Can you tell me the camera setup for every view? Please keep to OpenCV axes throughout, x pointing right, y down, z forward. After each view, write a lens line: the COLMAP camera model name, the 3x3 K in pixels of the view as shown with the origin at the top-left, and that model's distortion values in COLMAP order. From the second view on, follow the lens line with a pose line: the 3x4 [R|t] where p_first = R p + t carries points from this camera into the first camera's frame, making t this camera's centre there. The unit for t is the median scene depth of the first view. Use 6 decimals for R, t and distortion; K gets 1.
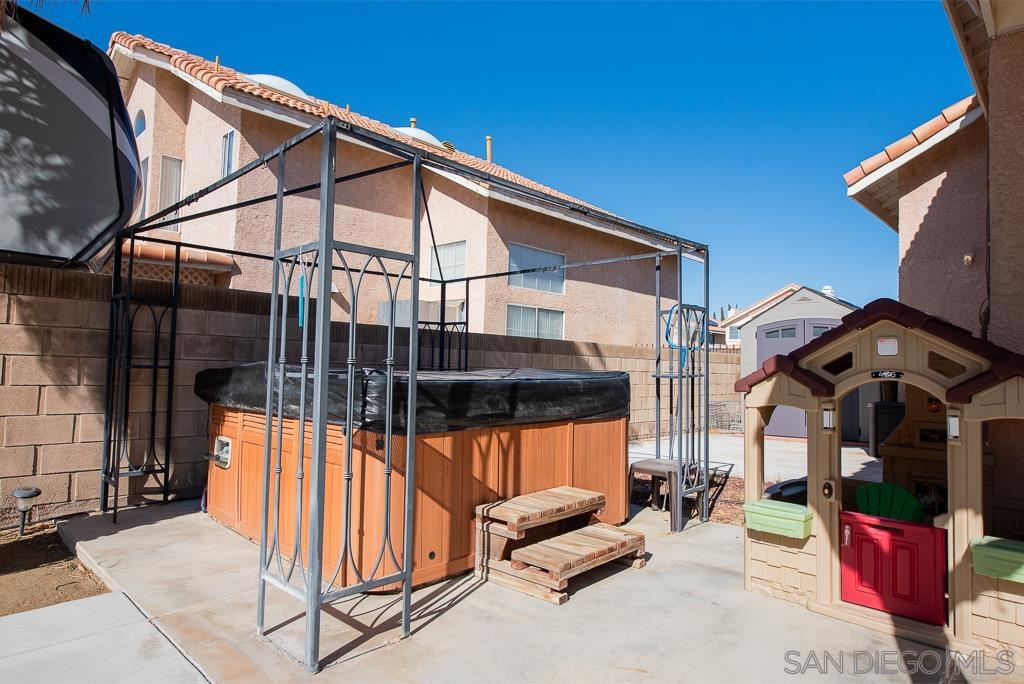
lens RADIAL K [[594.8, 0, 512.0], [0, 594.8, 342.0], [0, 0, 1]] dist [-0.022214, 0.014796]
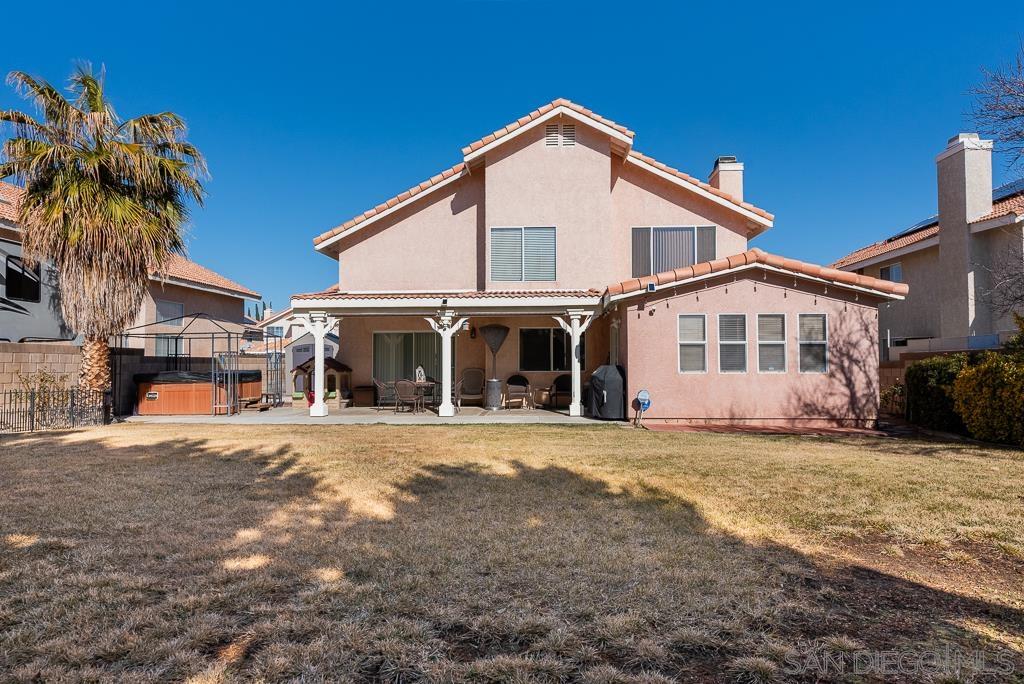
lens RADIAL K [[698.2, 0, 514.0], [0, 698.2, 329.0], [0, 0, 1]] dist [0.001691, 0.000477]
pose [[0.763225, -0.000114, 0.646133, -1.411032], [0.003678, 0.999985, -0.004168, -0.180392], [-0.646123, 0.005558, 0.763213, -3.349529]]
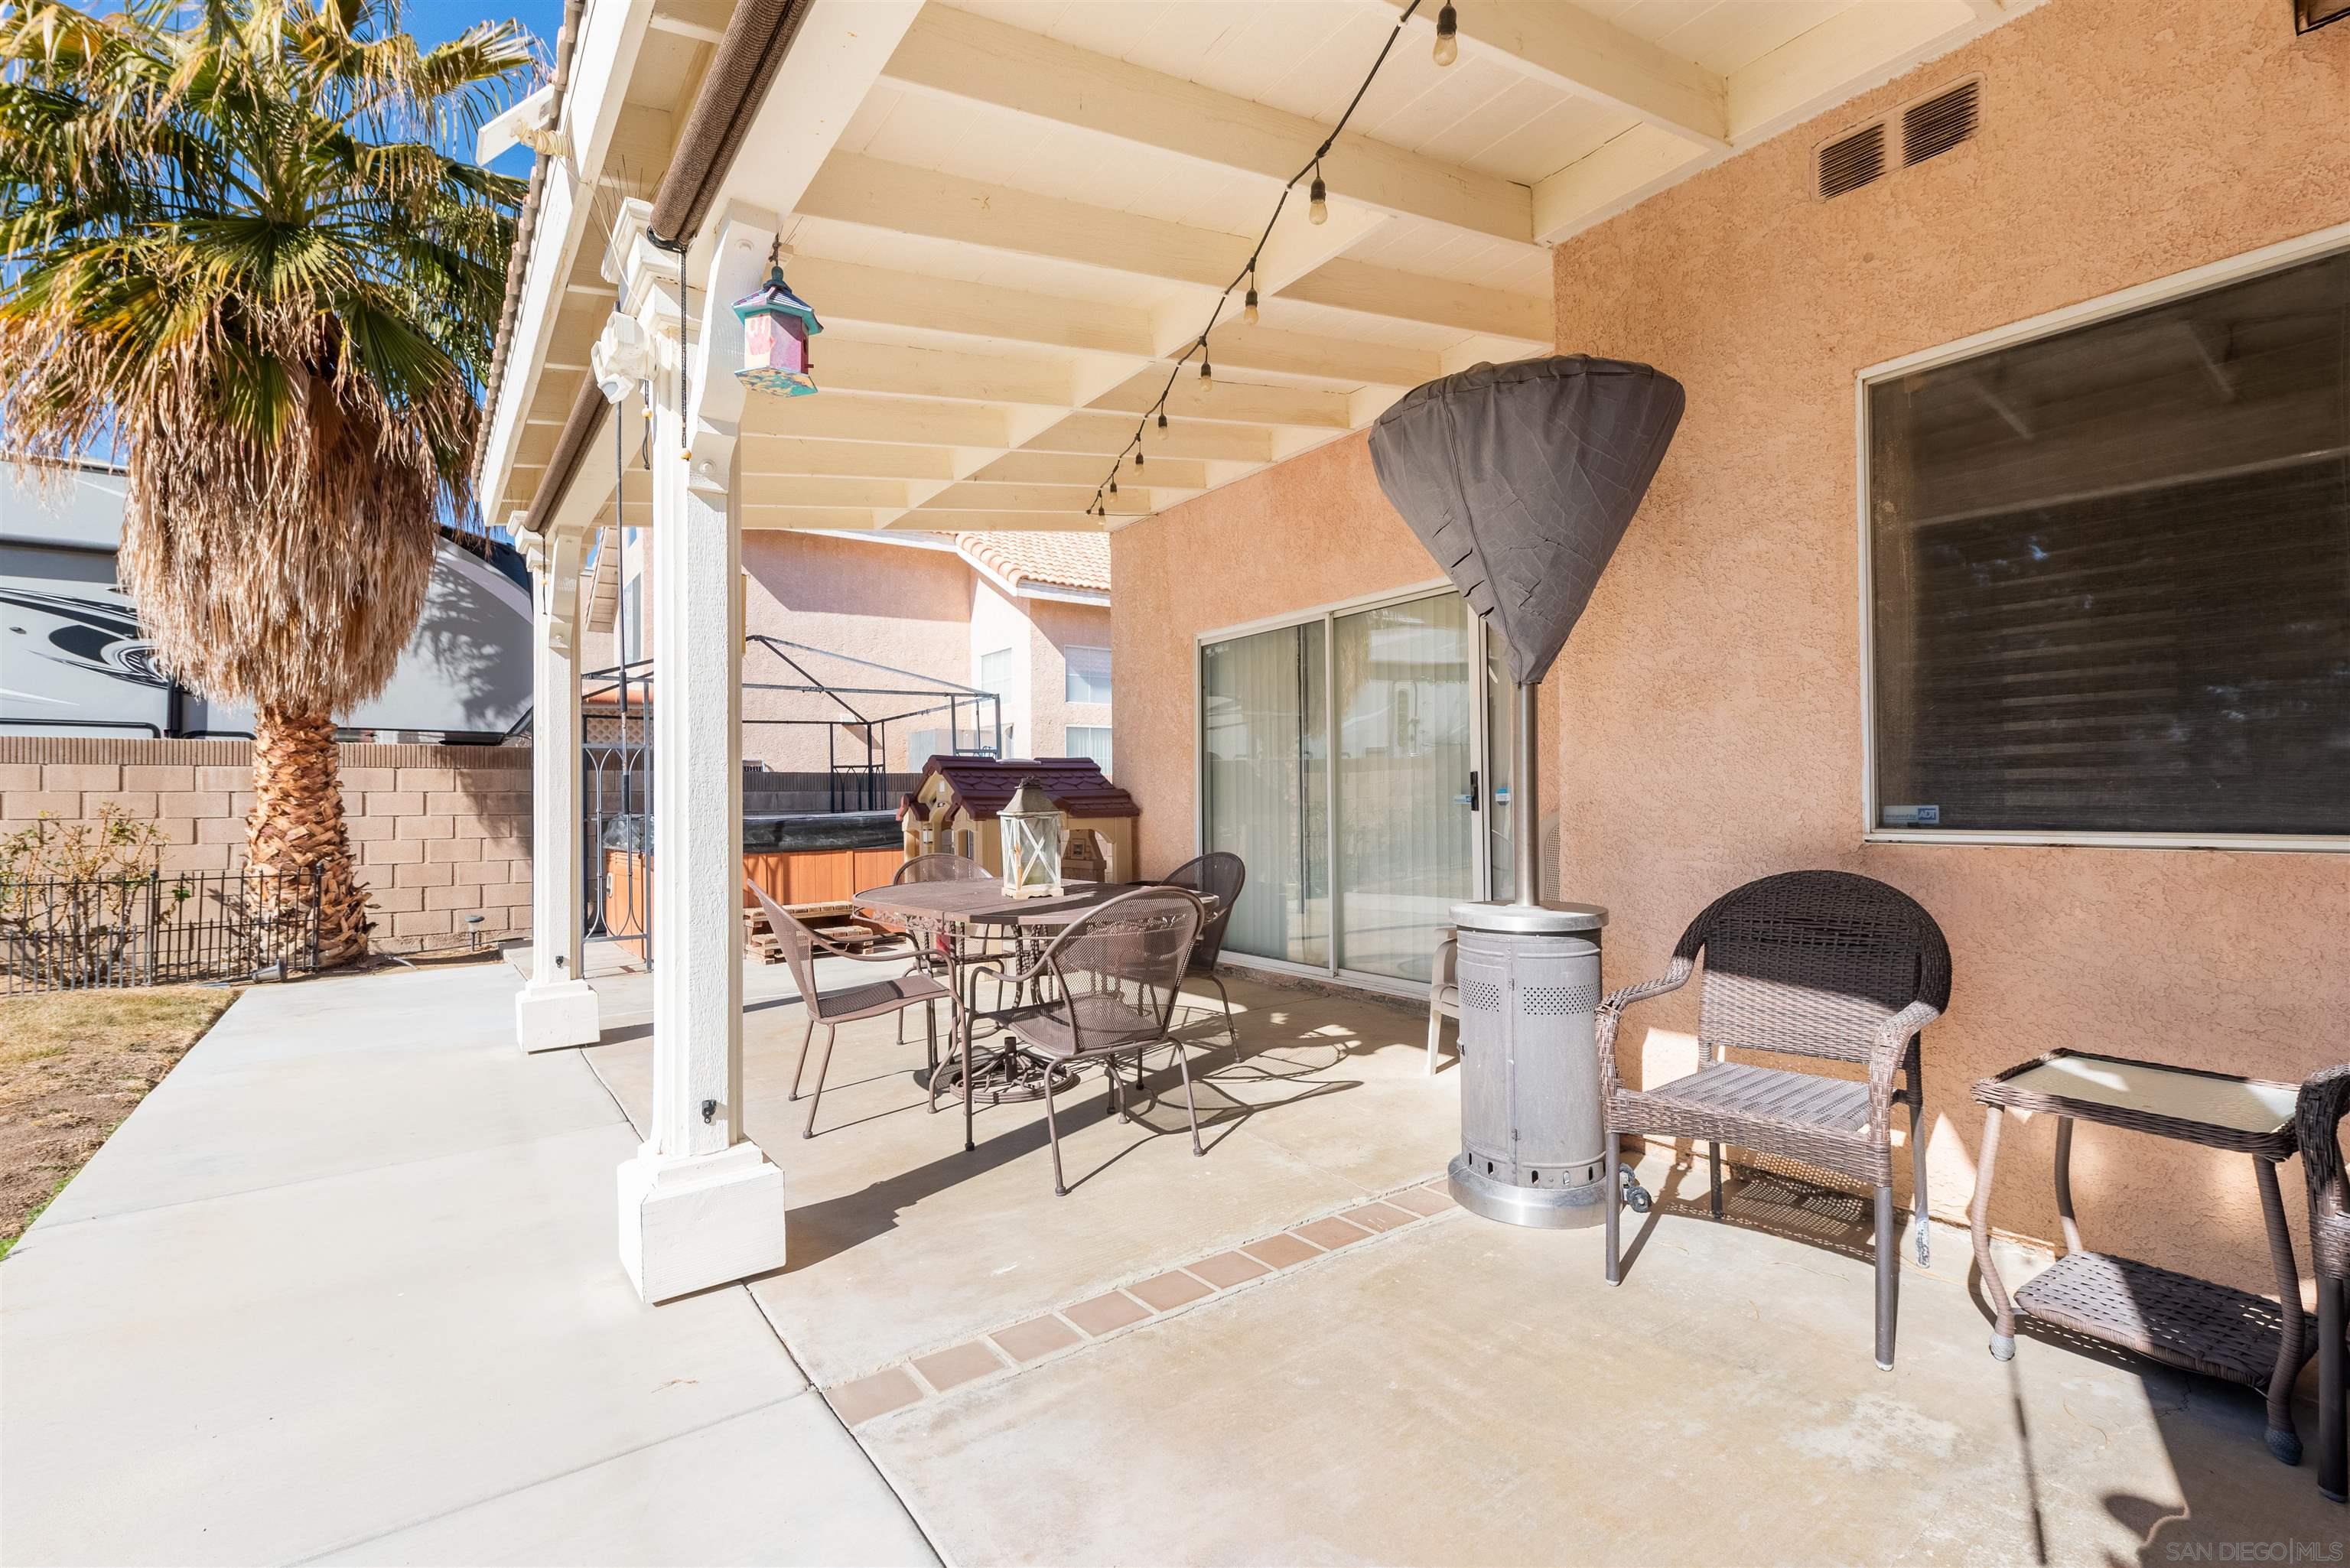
lens RADIAL K [[1052.0, 0, 1172.8], [0, 1052.0, 790.5], [0, 0, 1]] dist [0.000752, 0.000106]
pose [[0.984055, -0.041643, -0.172924, 0.972778], [0.045689, 0.998766, 0.019487, -0.003346], [0.171899, -0.027077, 0.984742, -0.891441]]
